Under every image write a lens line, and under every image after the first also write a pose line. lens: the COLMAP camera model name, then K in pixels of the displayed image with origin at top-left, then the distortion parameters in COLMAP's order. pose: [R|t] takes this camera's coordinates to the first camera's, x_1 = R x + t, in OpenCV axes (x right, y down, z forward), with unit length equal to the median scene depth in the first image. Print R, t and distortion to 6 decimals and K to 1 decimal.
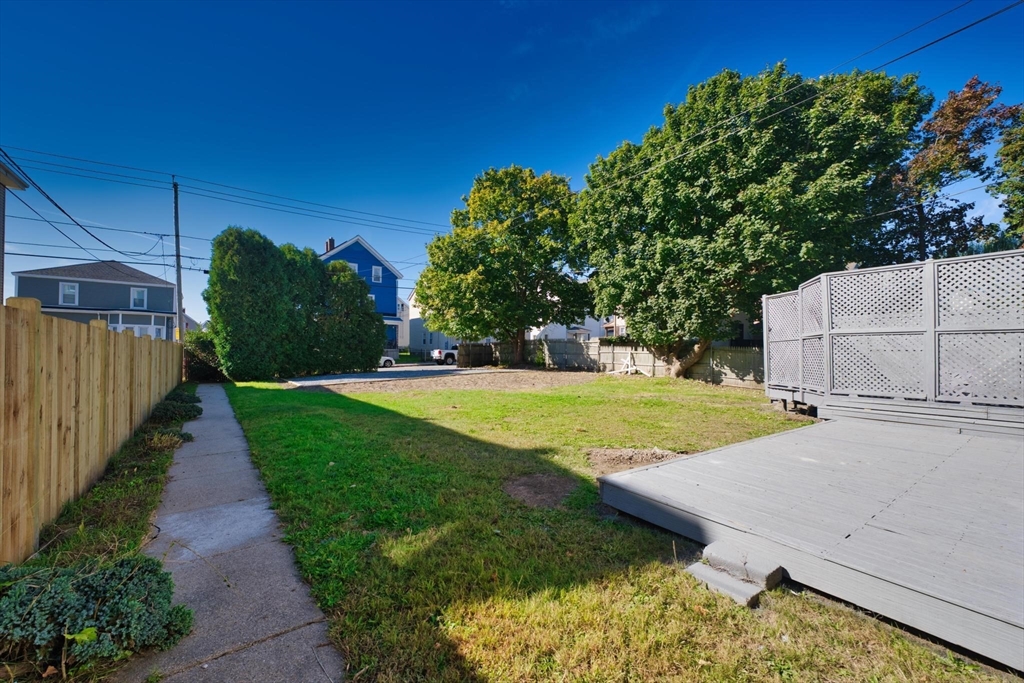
lens RADIAL K [[419.7, 0, 512.0], [0, 419.7, 341.5], [0, 0, 1]] dist [-0.001185, 0.000316]
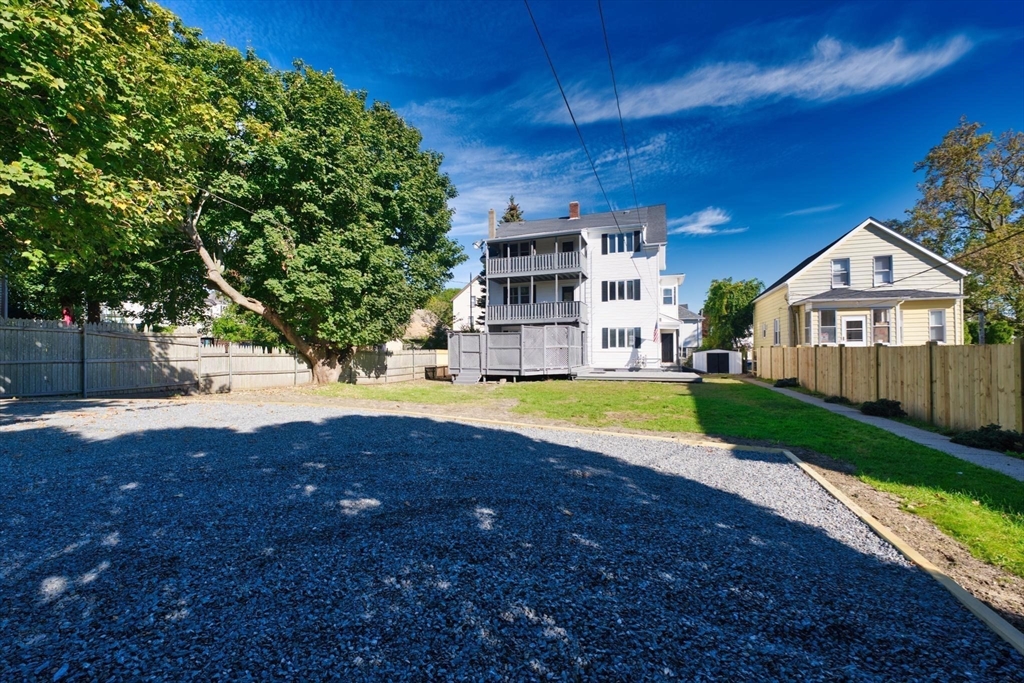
lens RADIAL K [[419.7, 0, 512.0], [0, 419.7, 341.5], [0, 0, 1]] dist [-0.001185, 0.000316]
pose [[-0.564007, 0.009863, 0.825711, -0.617639], [-0.023674, 0.999325, -0.028108, 0.014942], [-0.825430, -0.035401, -0.563393, 1.290185]]
